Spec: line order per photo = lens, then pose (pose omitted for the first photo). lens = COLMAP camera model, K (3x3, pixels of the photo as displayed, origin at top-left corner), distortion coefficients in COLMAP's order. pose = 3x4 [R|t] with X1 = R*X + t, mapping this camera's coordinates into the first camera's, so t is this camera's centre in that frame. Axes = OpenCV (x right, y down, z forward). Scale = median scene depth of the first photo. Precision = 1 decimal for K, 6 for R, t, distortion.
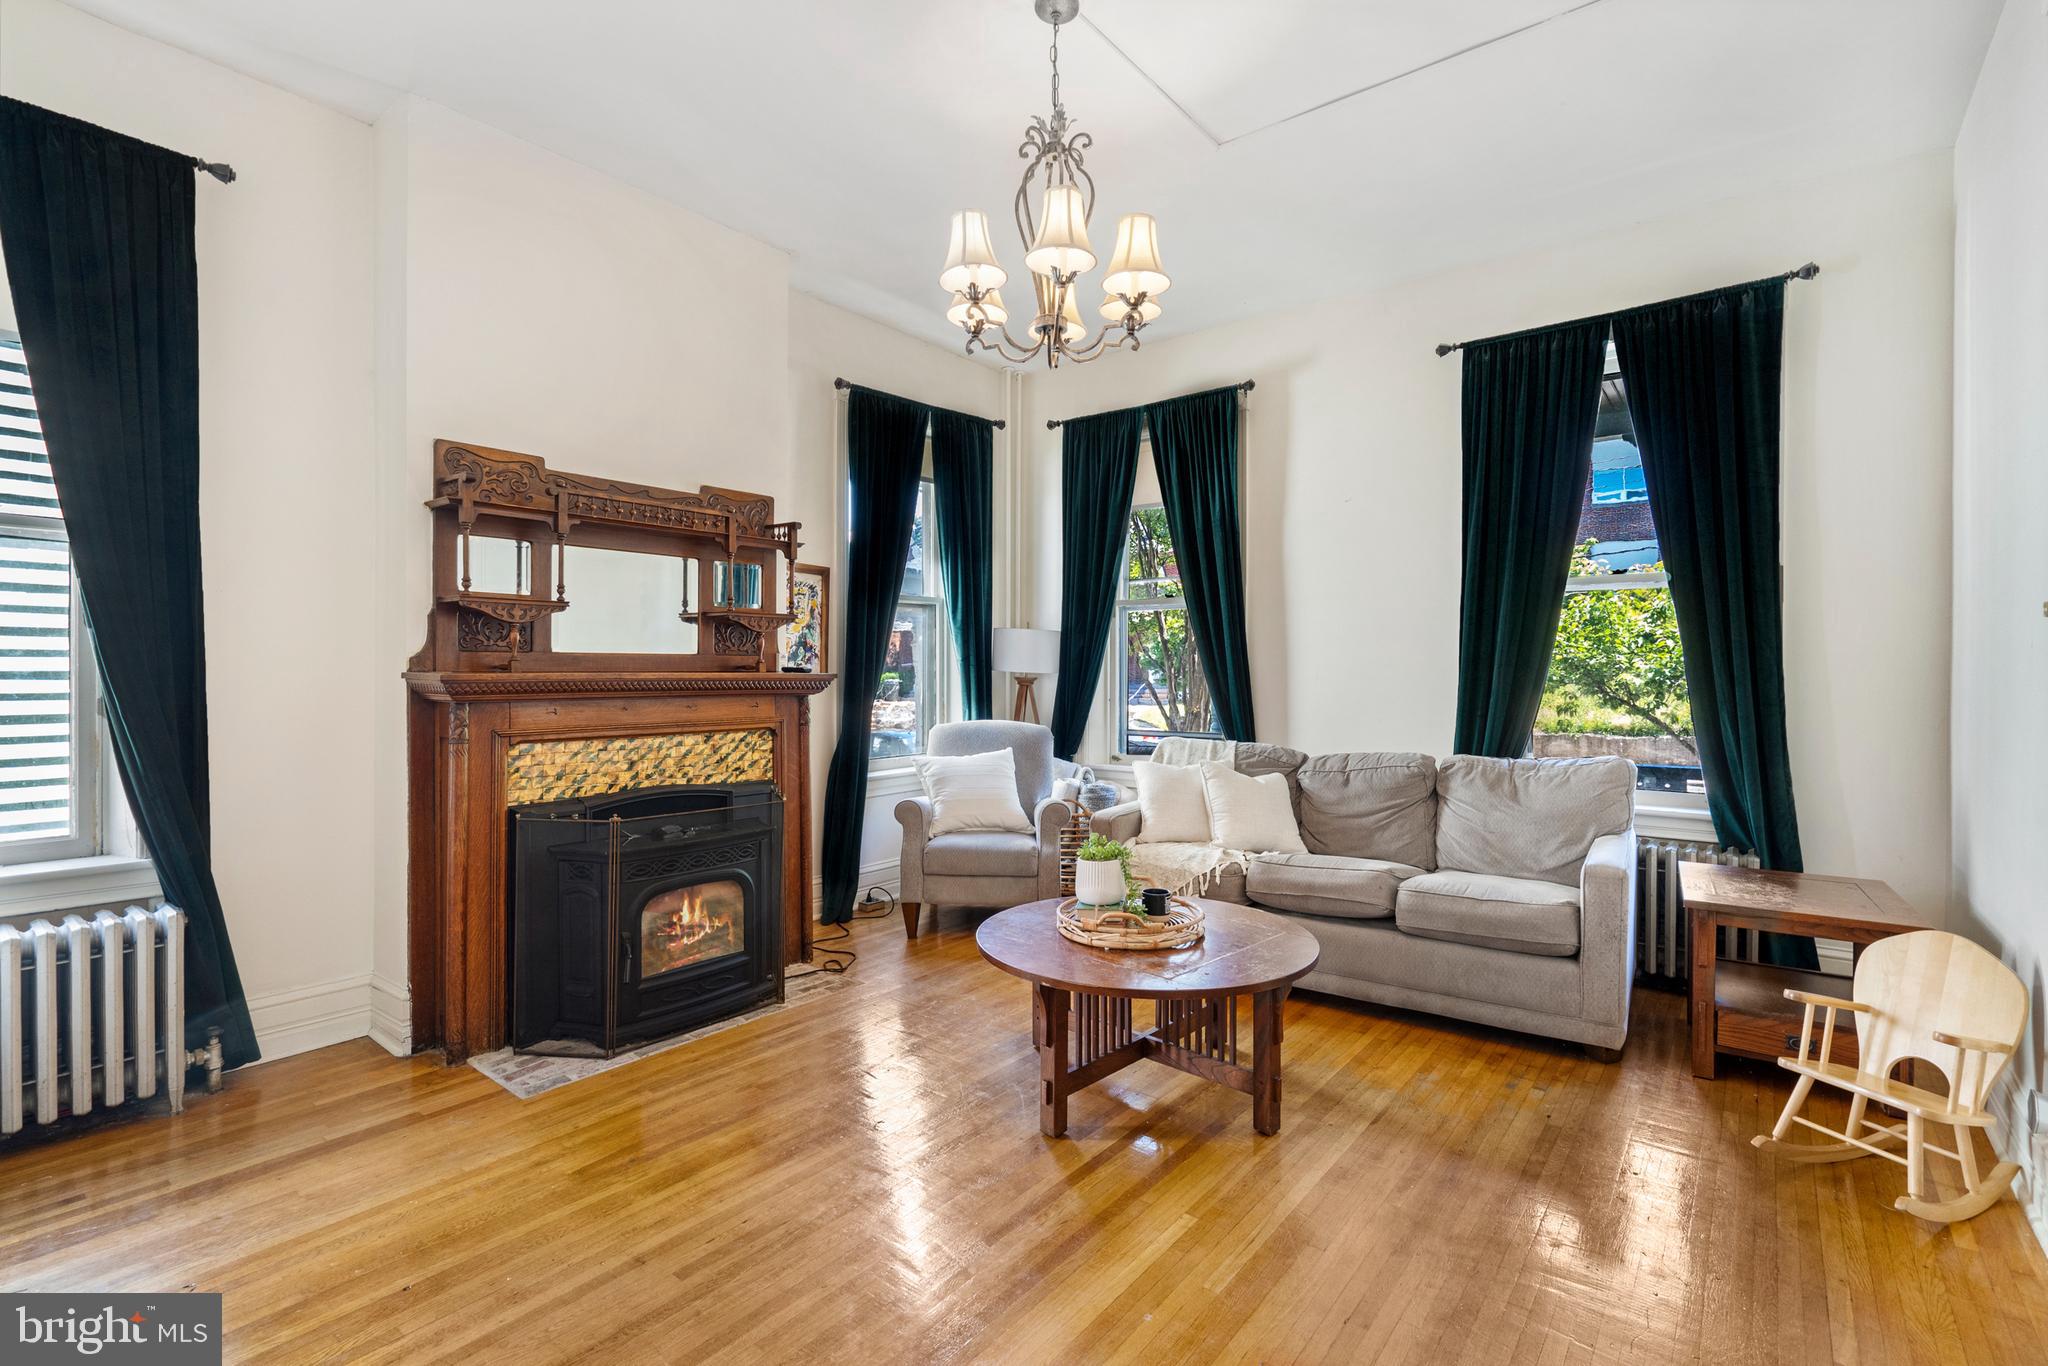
lens RADIAL K [[981.3, 0, 1028.4], [0, 981.3, 679.6], [0, 0, 1]] dist [-0.003019, 0.002475]
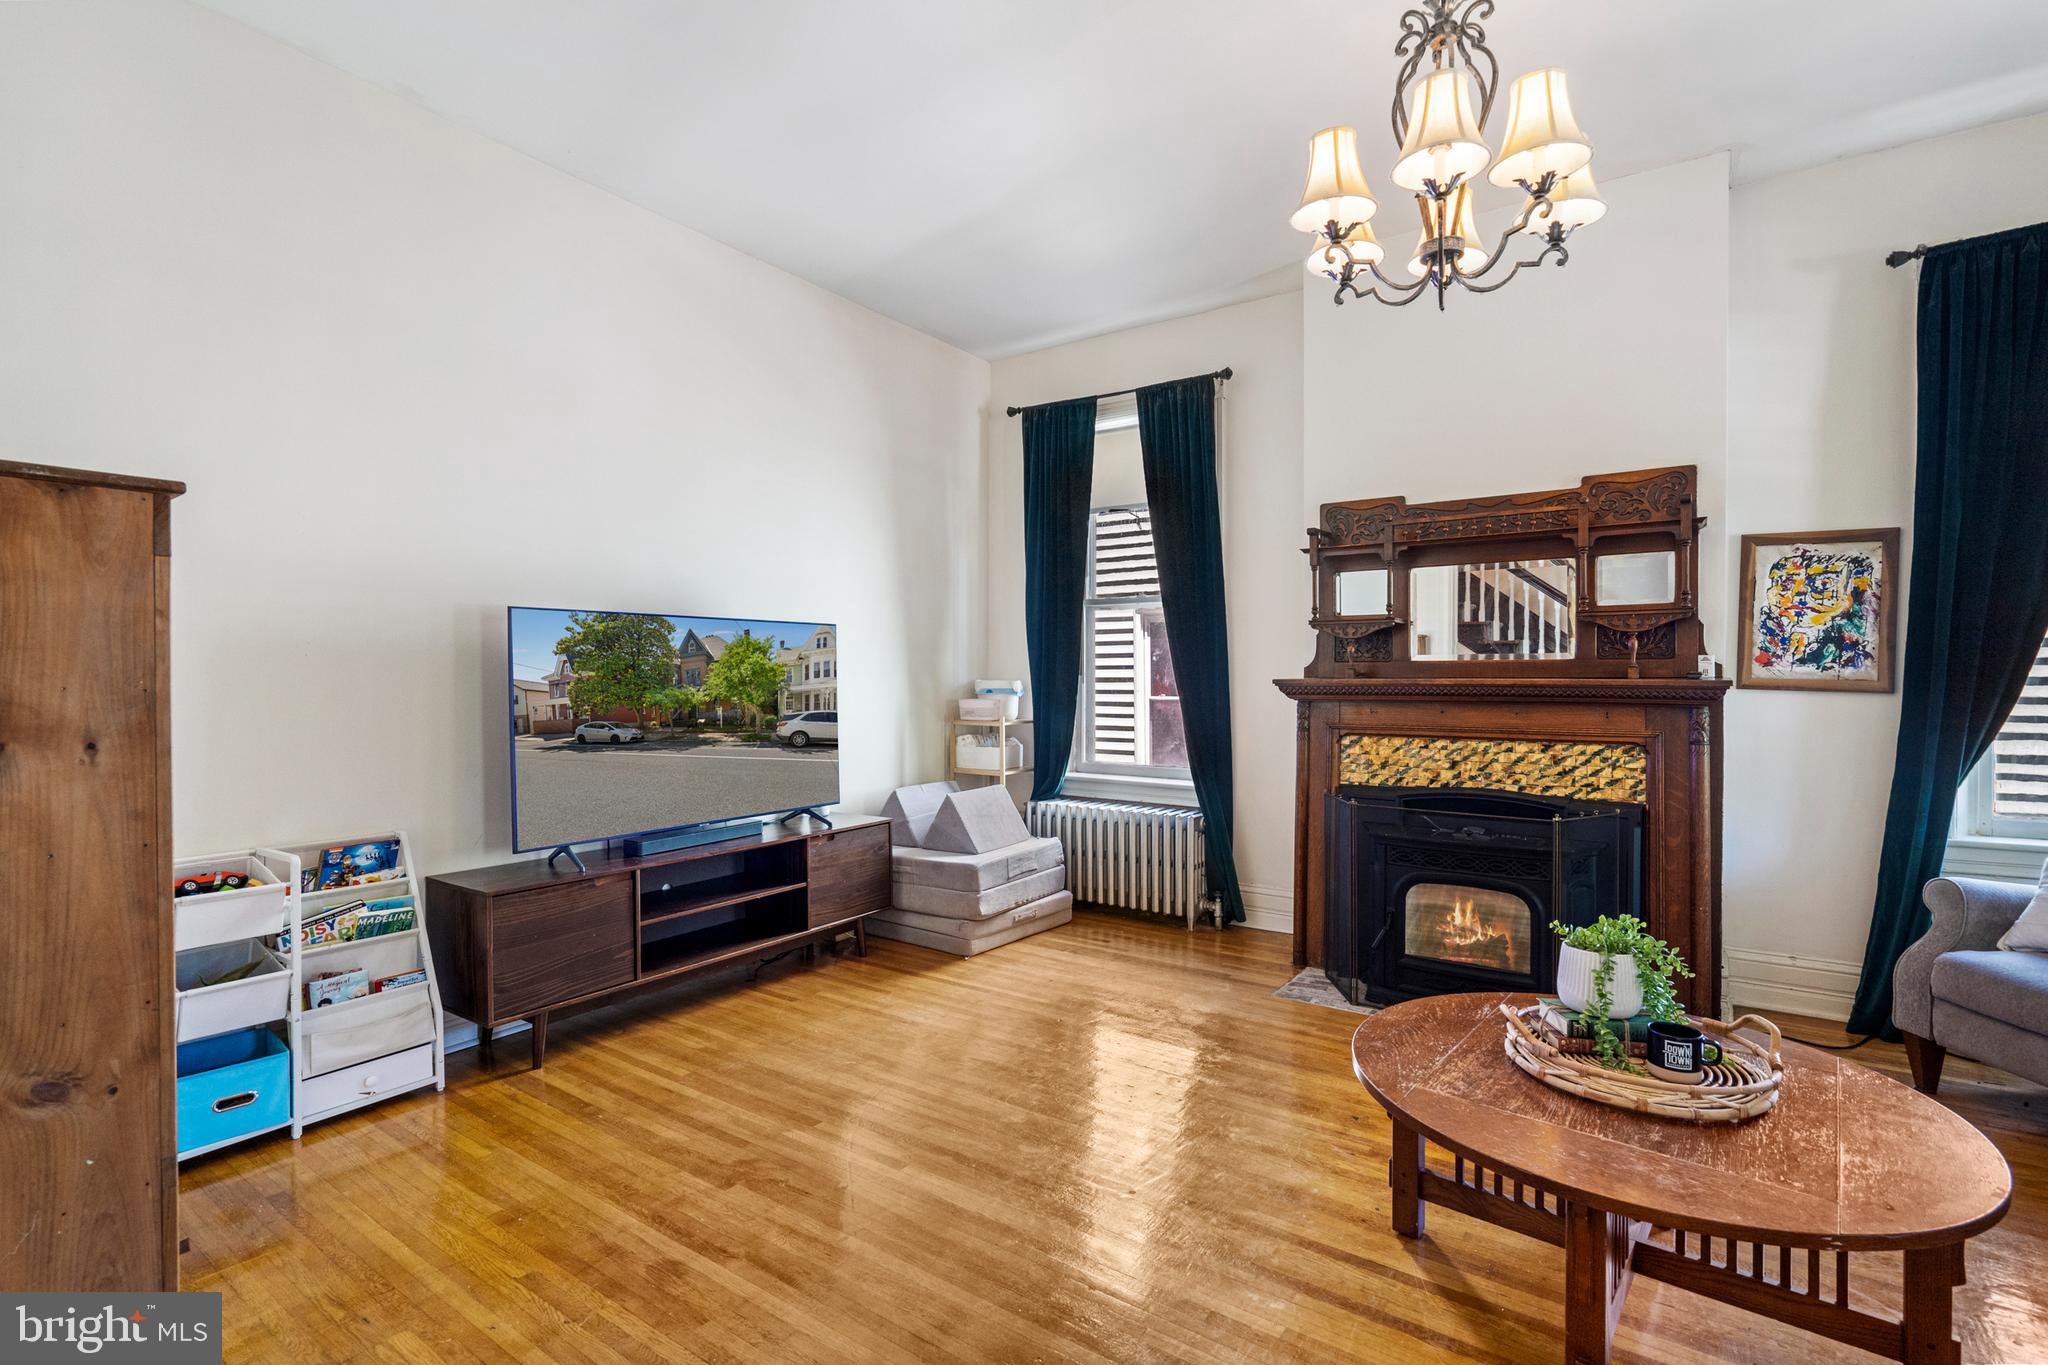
lens RADIAL K [[981.3, 0, 1015.2], [0, 981.3, 688.9], [0, 0, 1]] dist [-0.003019, 0.002475]
pose [[0.019988, 0.014381, -0.999697, 0.657727], [-0.006732, 0.999876, 0.014249, -0.007774], [0.999778, 0.006445, 0.020082, 0.498932]]
